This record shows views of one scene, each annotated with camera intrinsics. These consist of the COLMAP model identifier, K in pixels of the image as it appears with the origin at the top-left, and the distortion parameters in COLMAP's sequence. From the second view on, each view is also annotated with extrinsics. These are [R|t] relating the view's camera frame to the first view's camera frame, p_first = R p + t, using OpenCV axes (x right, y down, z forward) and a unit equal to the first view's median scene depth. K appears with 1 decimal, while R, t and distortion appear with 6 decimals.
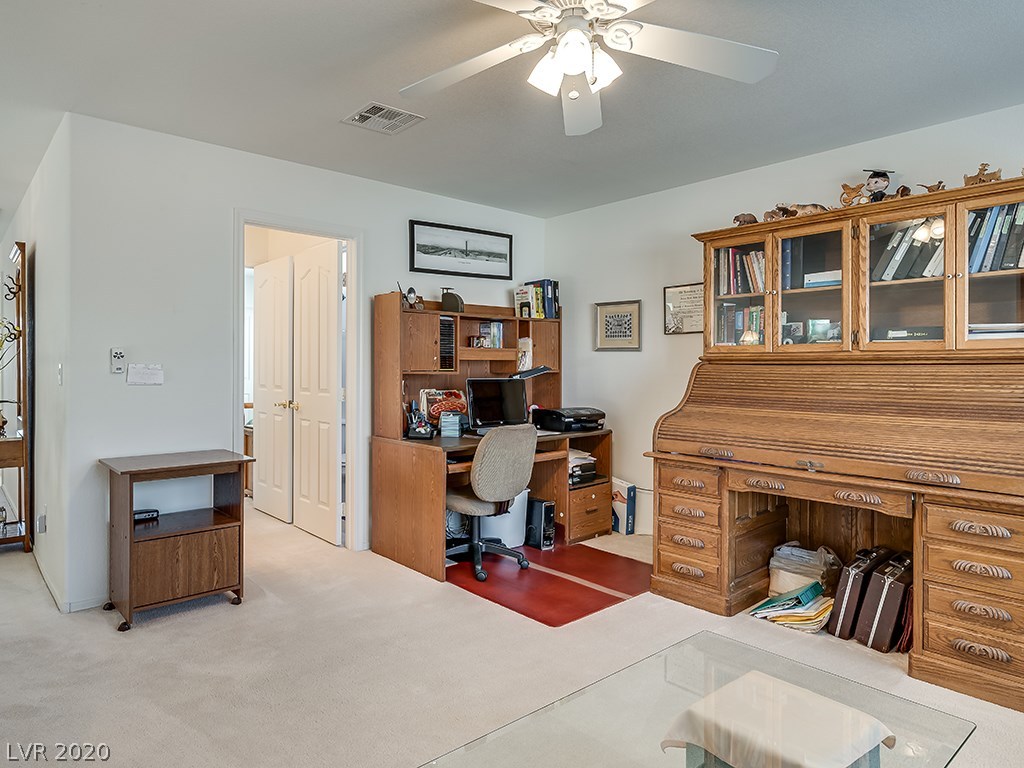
lens RADIAL K [[682.5, 0, 509.4], [0, 682.5, 386.5], [0, 0, 1]] dist [0.005067, 0.002043]
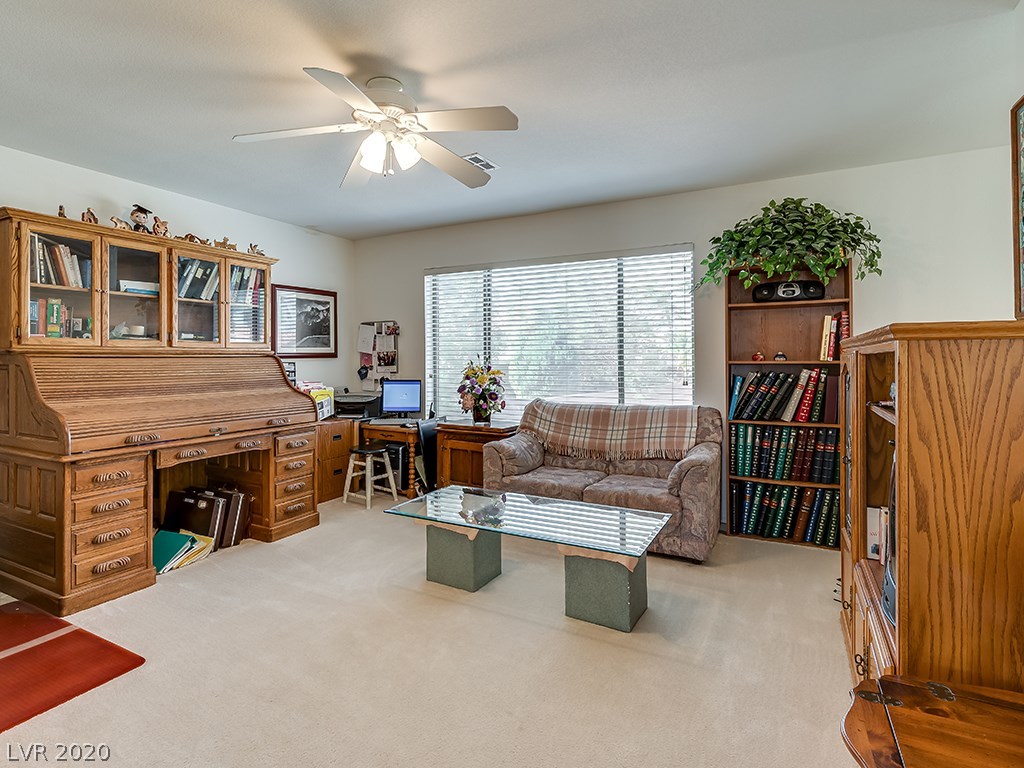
lens RADIAL K [[508.8, 0, 508.6], [0, 508.8, 378.2], [0, 0, 1]] dist [0.000626, -0.001046]
pose [[-0.376064, -0.034142, 0.925965, -0.667811], [0.034513, 0.998111, 0.050819, -0.019797], [-0.925951, 0.051069, -0.374175, 0.776375]]
